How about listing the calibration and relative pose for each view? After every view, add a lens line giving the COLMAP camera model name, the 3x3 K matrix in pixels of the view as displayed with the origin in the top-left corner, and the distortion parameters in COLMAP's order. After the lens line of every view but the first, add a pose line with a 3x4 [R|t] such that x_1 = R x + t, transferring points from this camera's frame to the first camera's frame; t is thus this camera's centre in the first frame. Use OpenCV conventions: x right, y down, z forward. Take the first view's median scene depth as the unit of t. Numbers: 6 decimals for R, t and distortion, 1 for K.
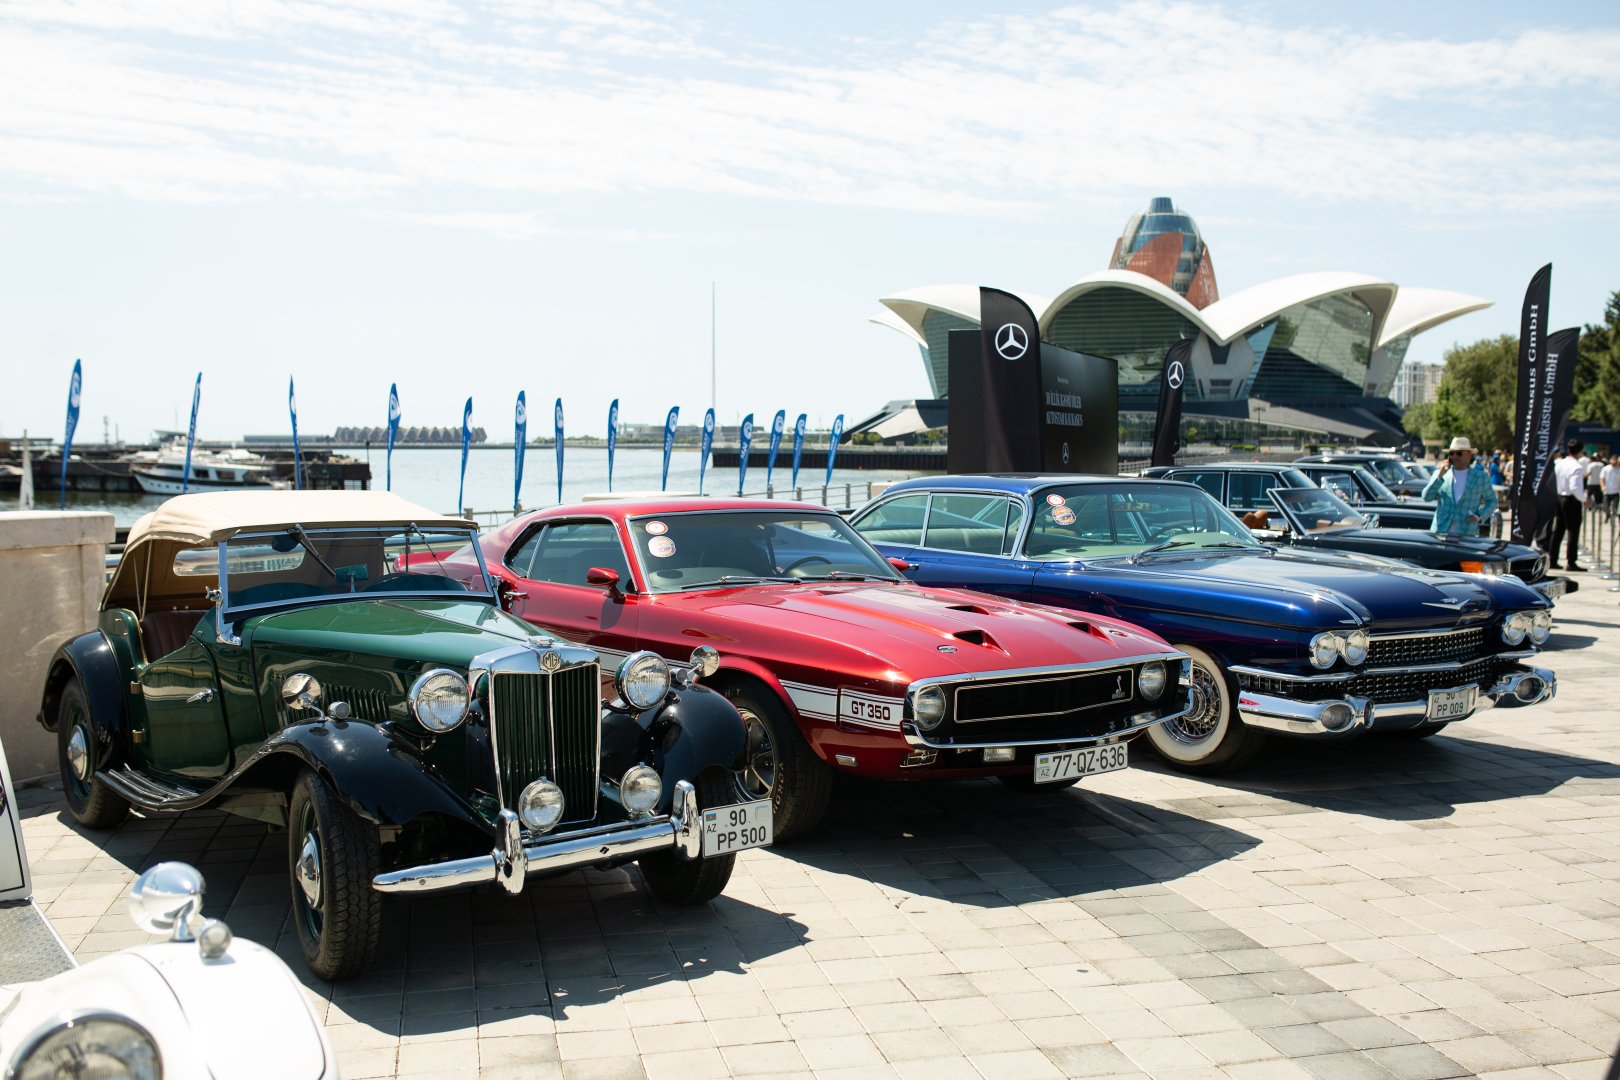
lens RADIAL K [[1529.7, 0, 810.0], [0, 1529.7, 540.0], [0, 0, 1]] dist [-0.065774, 0.097533]
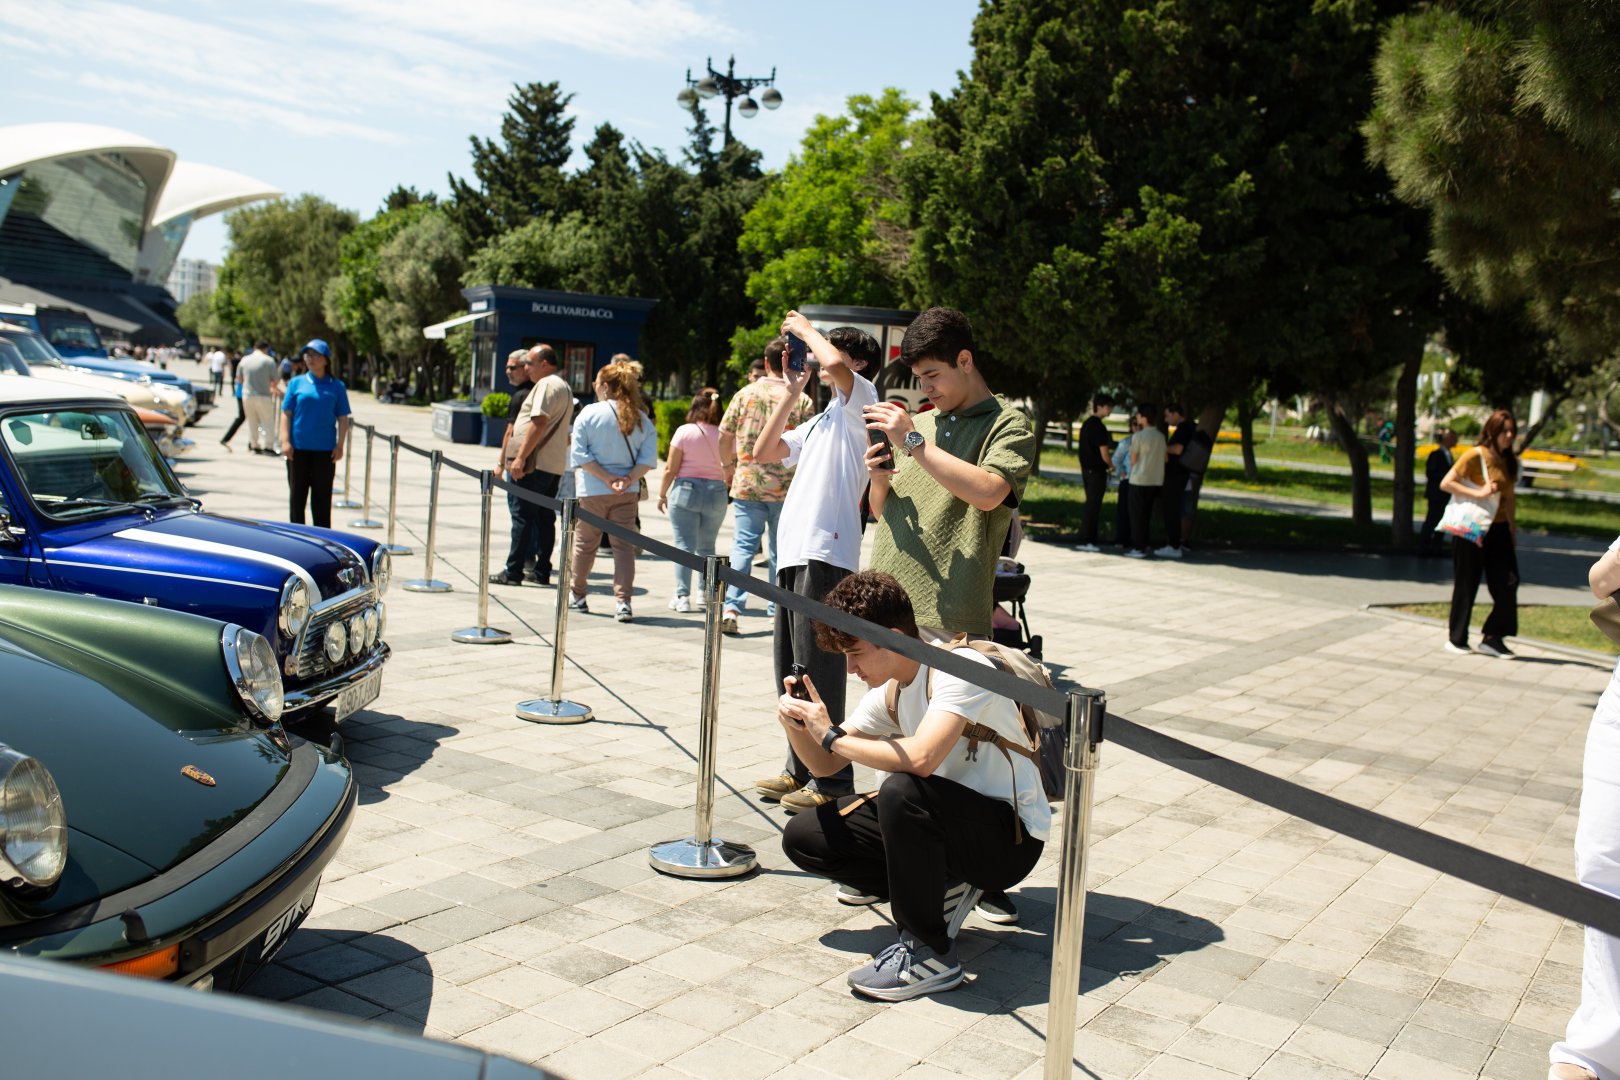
lens RADIAL K [[1529.7, 0, 810.0], [0, 1529.7, 540.0], [0, 0, 1]] dist [-0.065774, 0.097533]
pose [[0.723467, -0.016795, 0.690155, 0.061112], [-0.027029, 0.998248, 0.052626, -0.007399], [-0.689830, -0.056727, 0.721746, 0.143659]]
